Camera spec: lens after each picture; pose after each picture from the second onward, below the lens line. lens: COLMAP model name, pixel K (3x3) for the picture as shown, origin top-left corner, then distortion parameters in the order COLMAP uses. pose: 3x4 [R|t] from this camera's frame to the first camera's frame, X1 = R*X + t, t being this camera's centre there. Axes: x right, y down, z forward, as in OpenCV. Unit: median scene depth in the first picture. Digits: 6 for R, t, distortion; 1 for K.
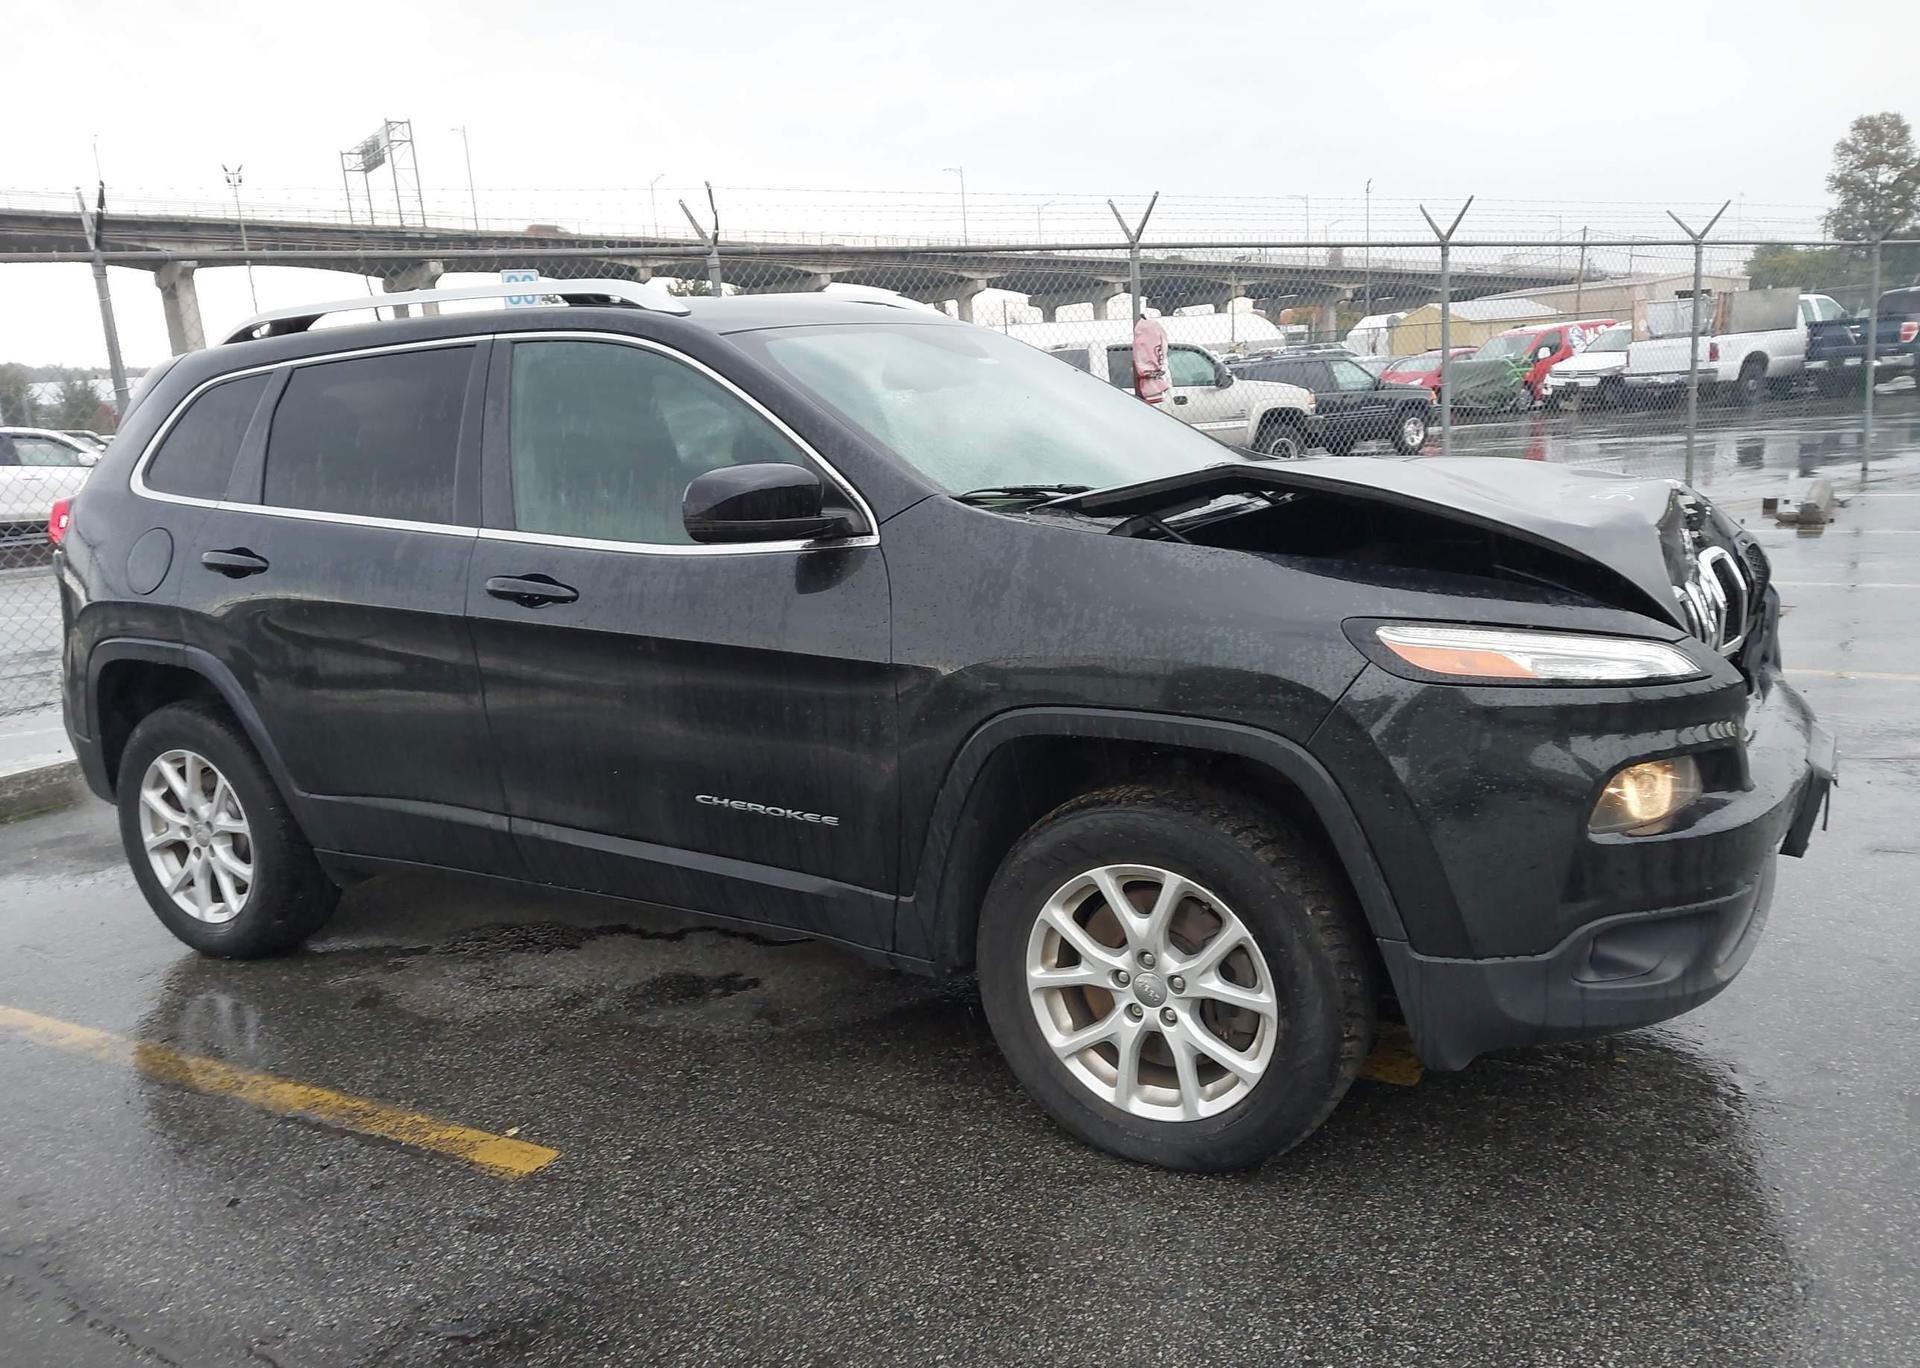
lens RADIAL K [[1520.4, 0, 942.6], [0, 1520.4, 684.5], [0, 0, 1]] dist [0.038134, -0.035146]
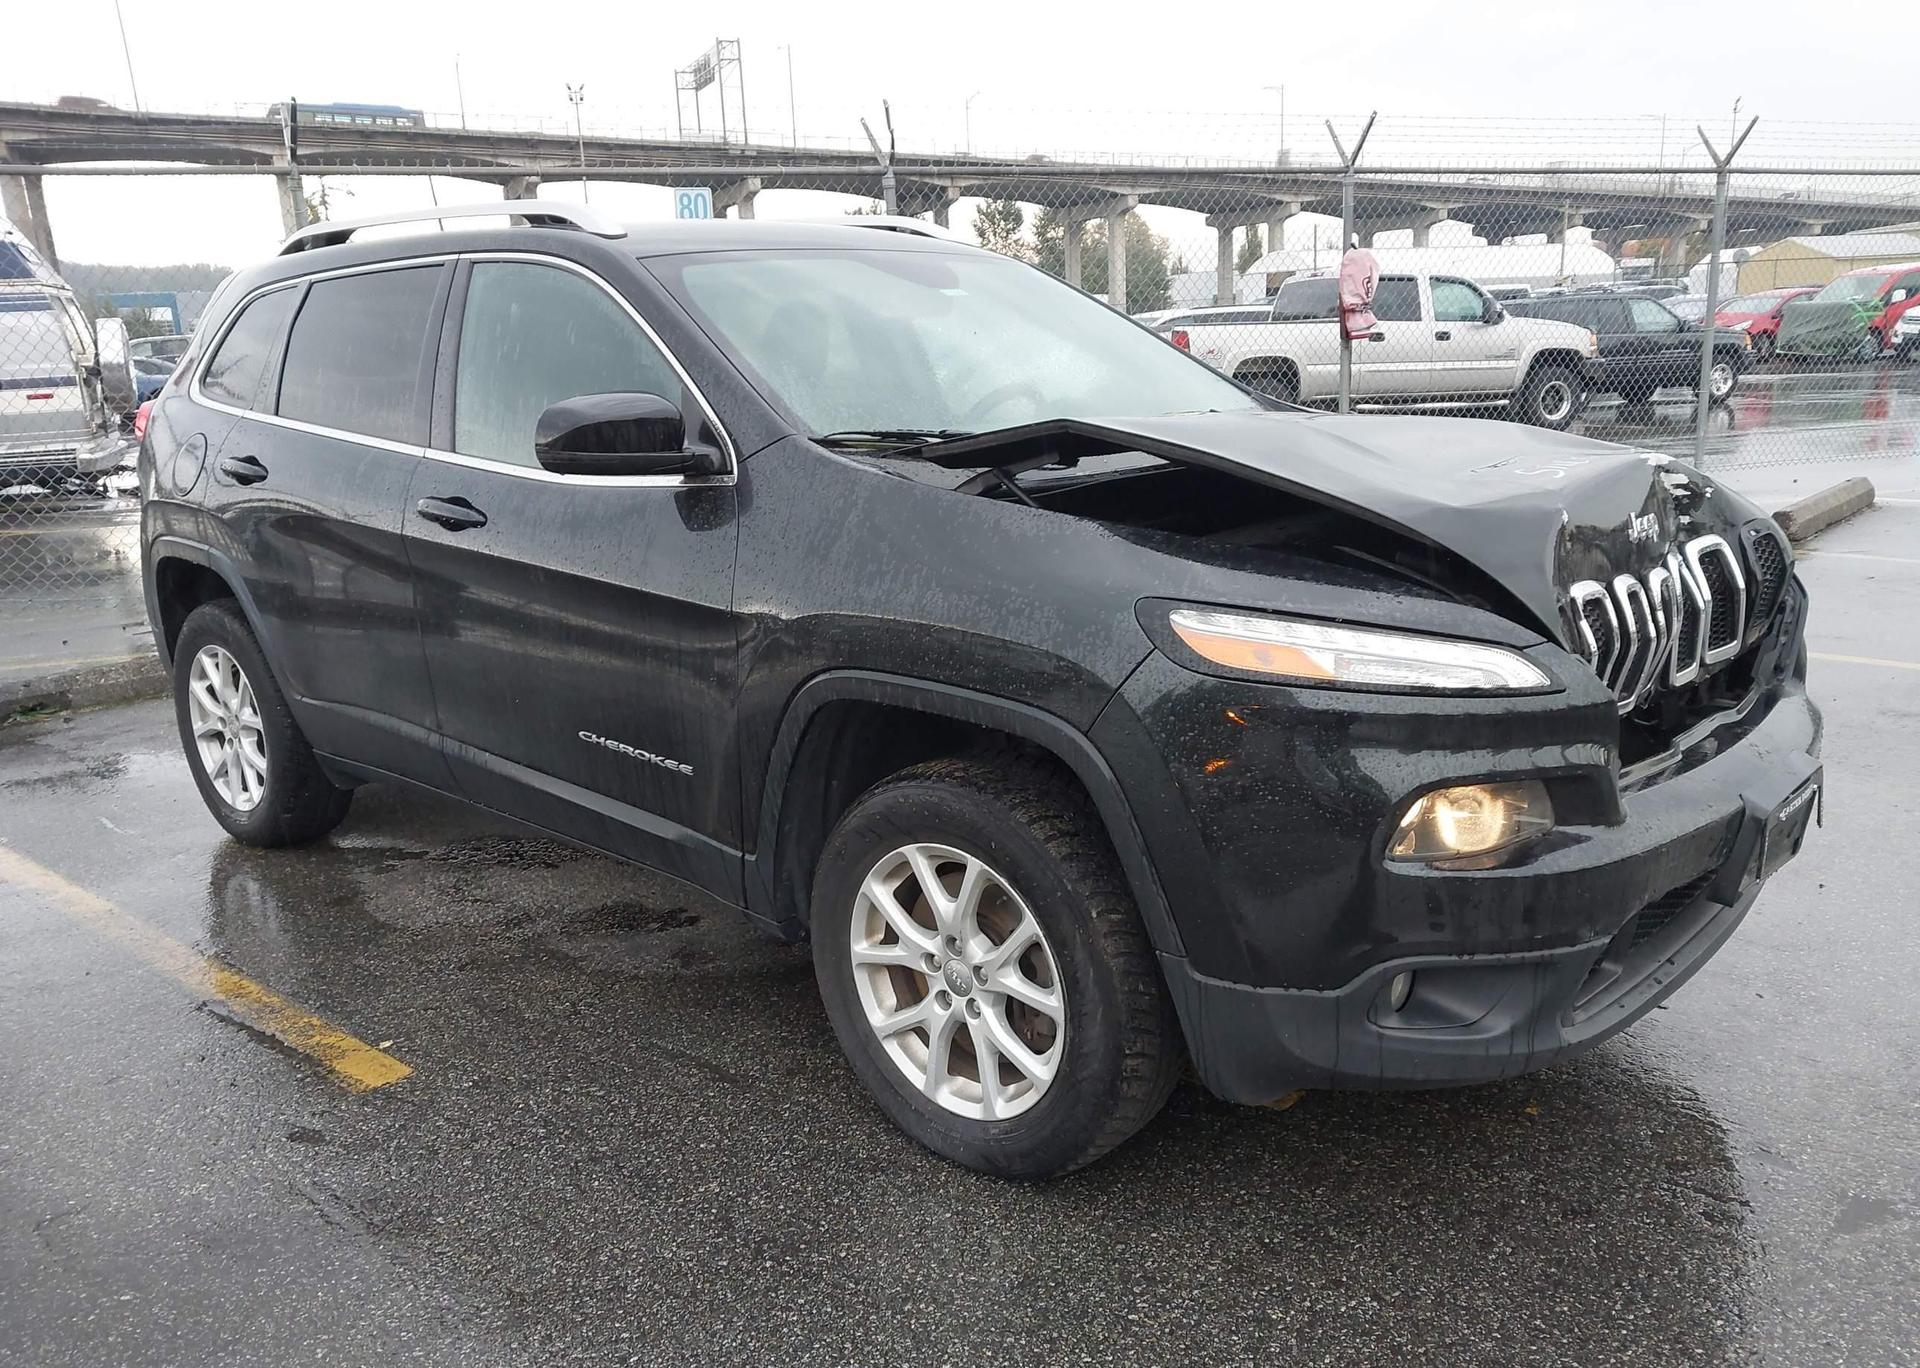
lens RADIAL K [[1515.2, 0, 960.0], [0, 1515.2, 684.0], [0, 0, 1]] dist [0.050115, -0.064174]
pose [[0.979552, 0.073648, -0.187228, 0.273161], [-0.064588, 0.996447, 0.054045, -0.027751], [0.190543, -0.040847, 0.980829, 0.085205]]
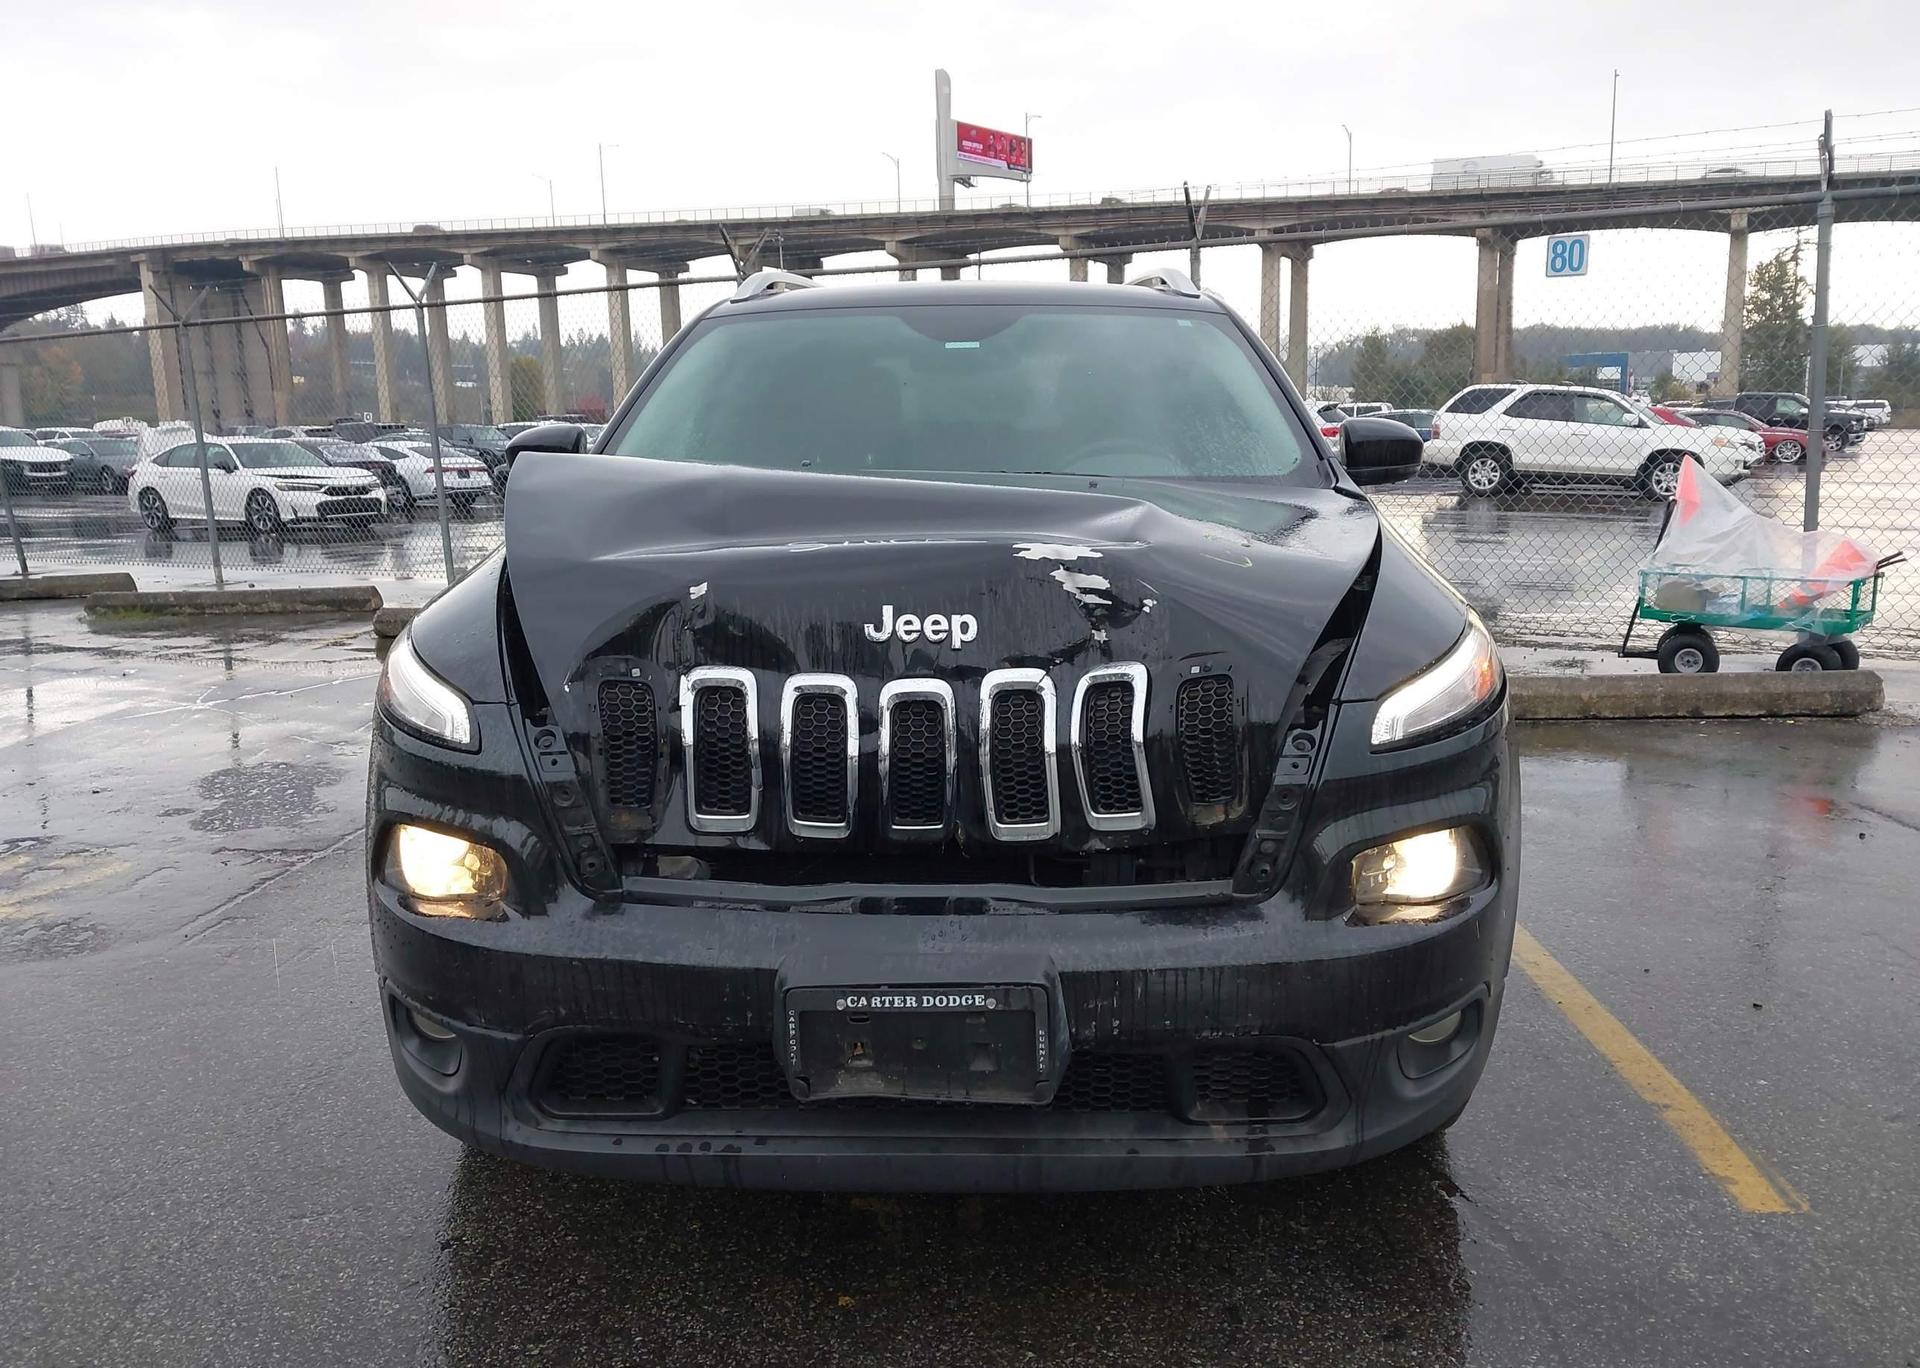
lens RADIAL K [[1535.0, 0, 1016.1], [0, 1535.0, 677.9], [0, 0, 1]] dist [0.012899, 0.003229]
pose [[0.461055, 0.203162, -0.863802, 1.084856], [-0.186553, 0.973875, 0.129478, -0.165702], [0.867540, 0.101449, 0.486911, 0.688291]]
